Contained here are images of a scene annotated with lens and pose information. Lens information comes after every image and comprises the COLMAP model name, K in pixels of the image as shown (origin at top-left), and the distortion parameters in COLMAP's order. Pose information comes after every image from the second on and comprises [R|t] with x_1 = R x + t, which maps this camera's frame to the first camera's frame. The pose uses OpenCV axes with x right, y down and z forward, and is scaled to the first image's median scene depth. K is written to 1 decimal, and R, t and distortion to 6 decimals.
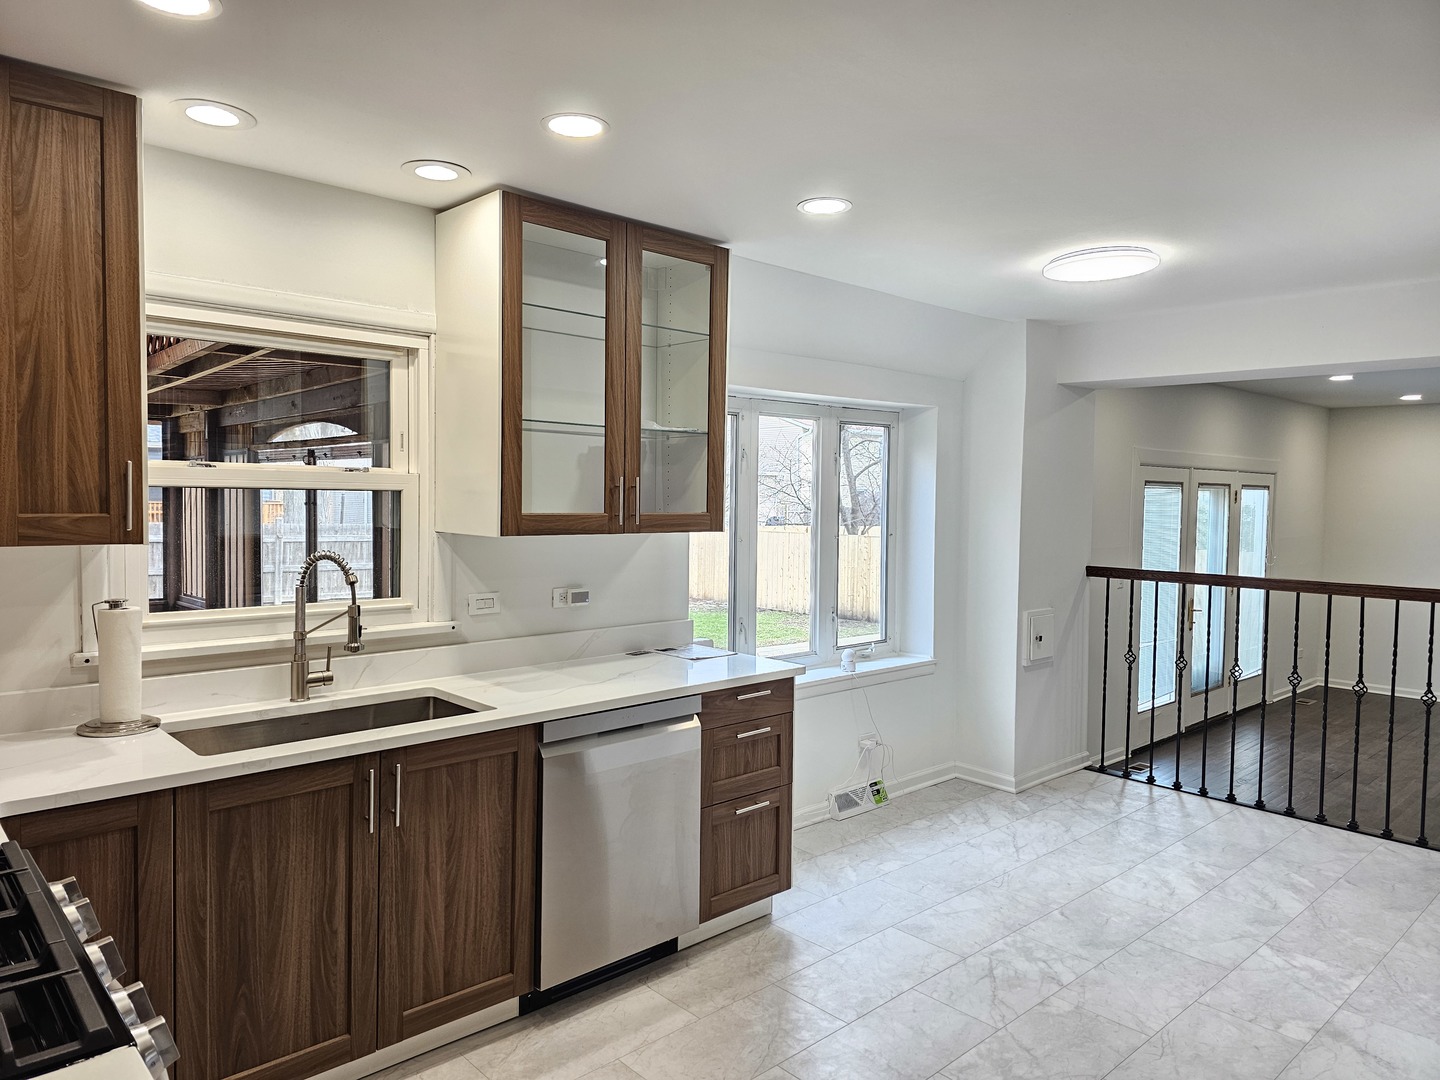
lens RADIAL K [[958.5, 0, 704.0], [0, 958.5, 538.3], [0, 0, 1]] dist [0.076112, -0.074177]
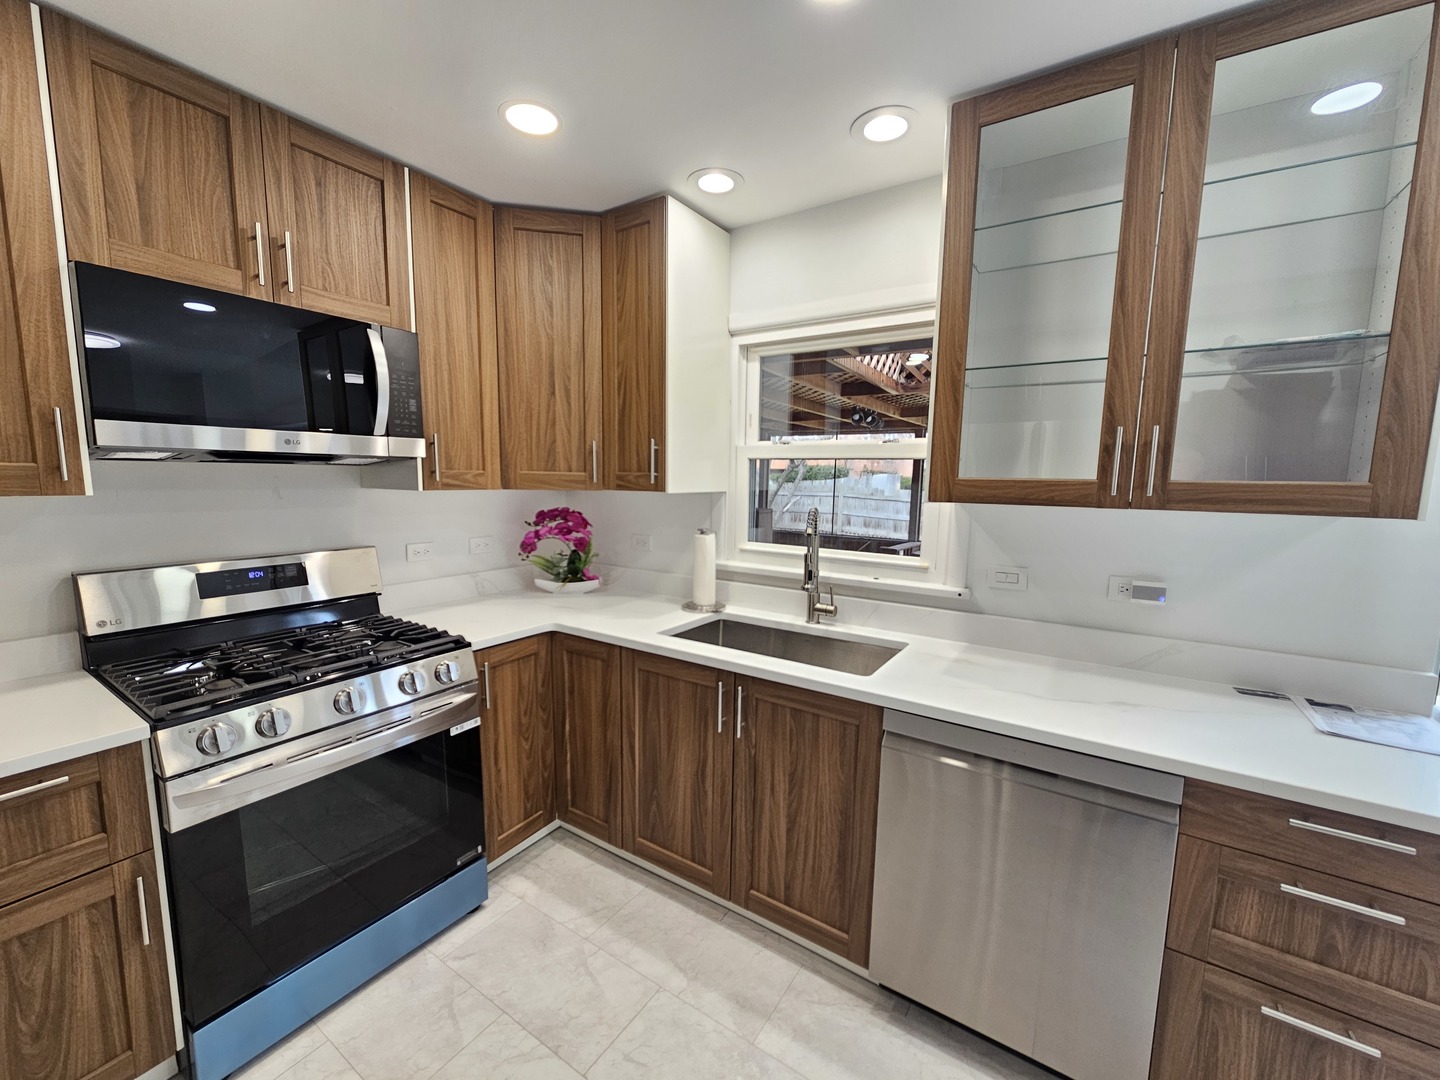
lens RADIAL K [[585.3, 0, 717.4], [0, 585.3, 548.2], [0, 0, 1]] dist [0.000573, 0.000038]
pose [[0.247571, 0.111878, -0.962389, 0.267981], [-0.054547, 0.993345, 0.101445, -0.003861], [0.967333, 0.027380, 0.252026, 0.617714]]
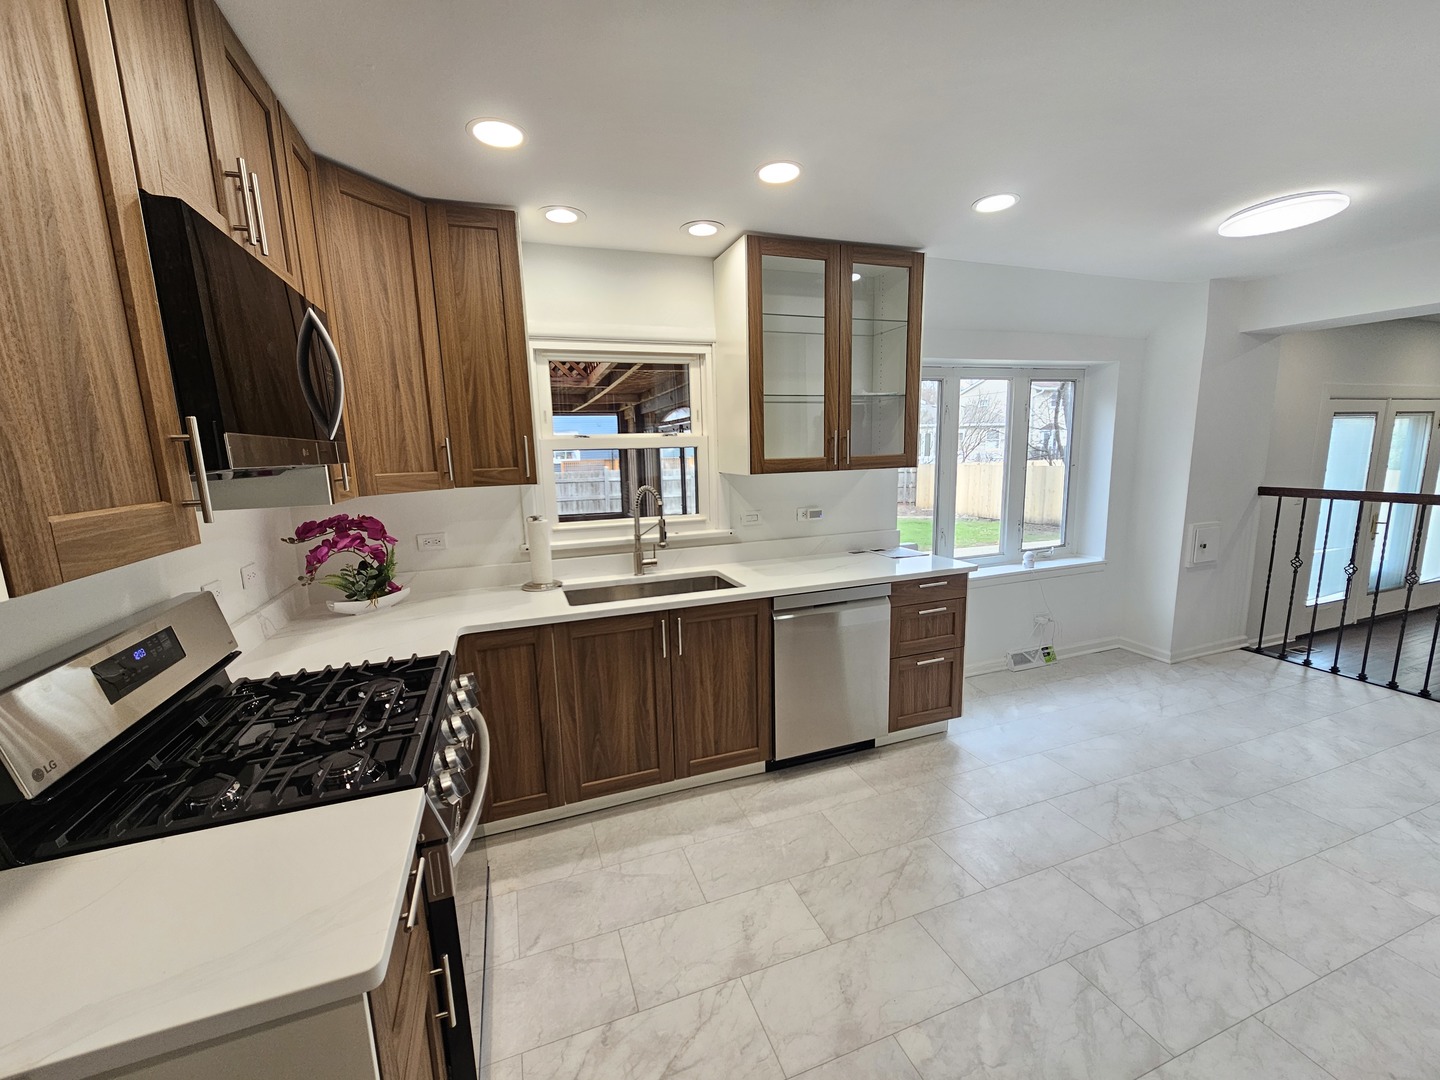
lens RADIAL K [[584.4, 0, 720.6], [0, 584.4, 549.6], [0, 0, 1]] dist [0.002780, -0.000358]
pose [[0.924826, 0.025754, -0.379518, 0.092139], [0.023318, 0.991991, 0.124138, -0.000406], [0.379676, -0.123656, 0.916818, 0.111732]]
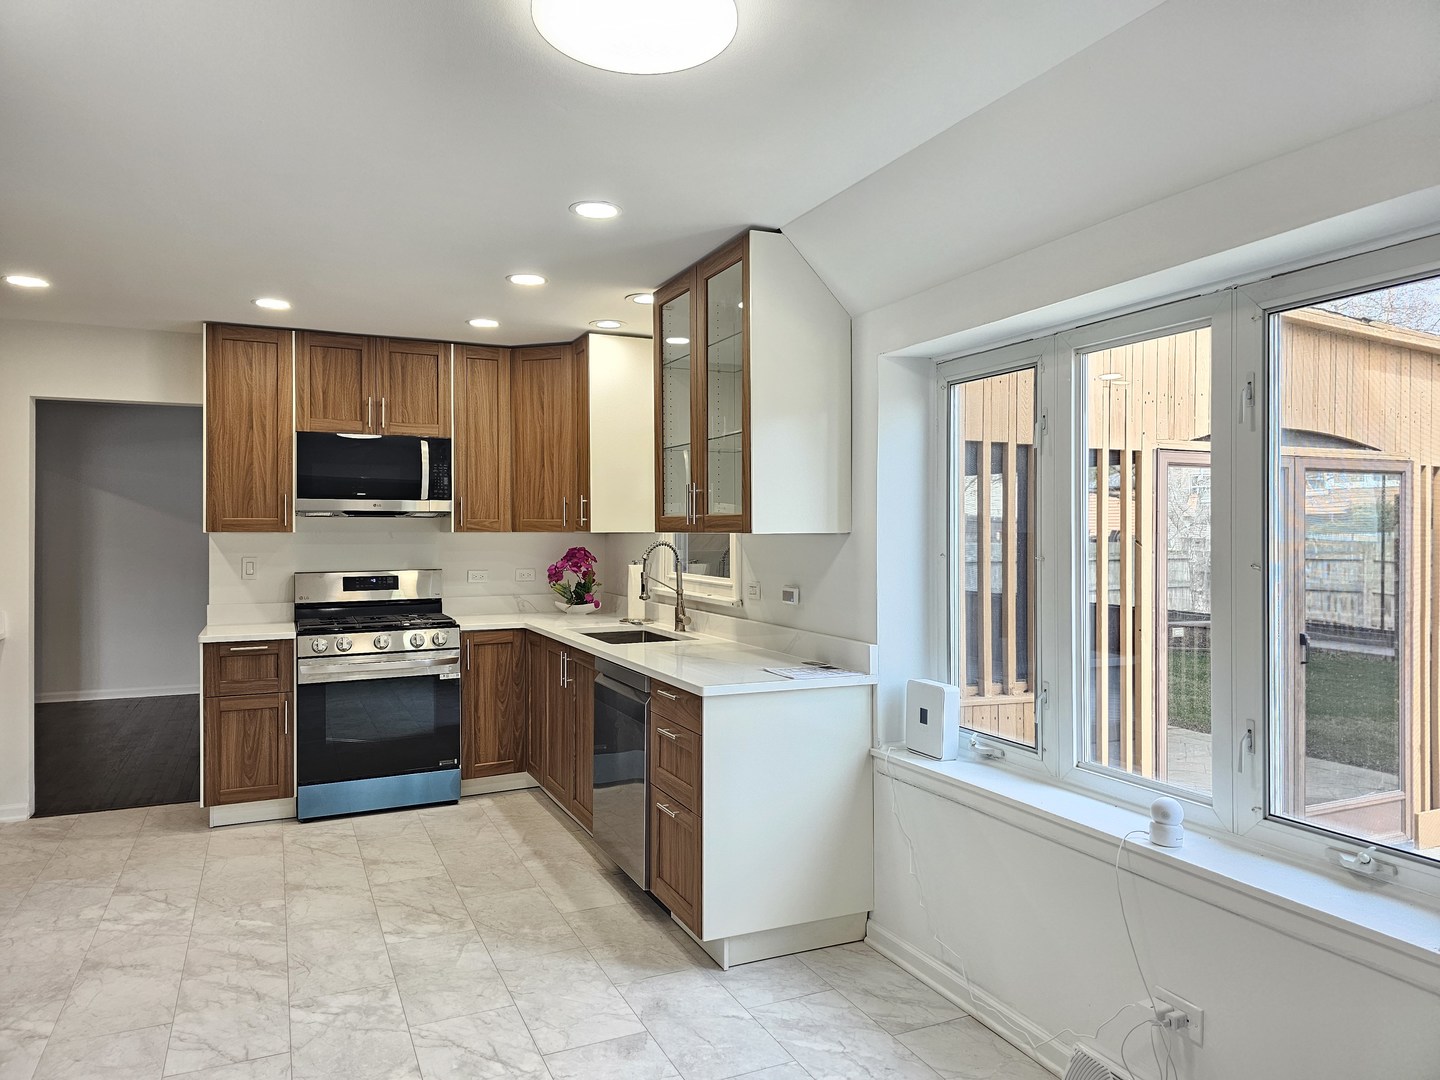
lens RADIAL K [[963.8, 0, 717.9], [0, 963.8, 530.6], [0, 0, 1]] dist [0.059035, -0.052636]
pose [[-0.301731, -0.010428, -0.953336, 1.038029], [-0.045319, 0.998967, 0.003417, -0.013064], [0.952315, 0.044236, -0.301892, 1.414117]]
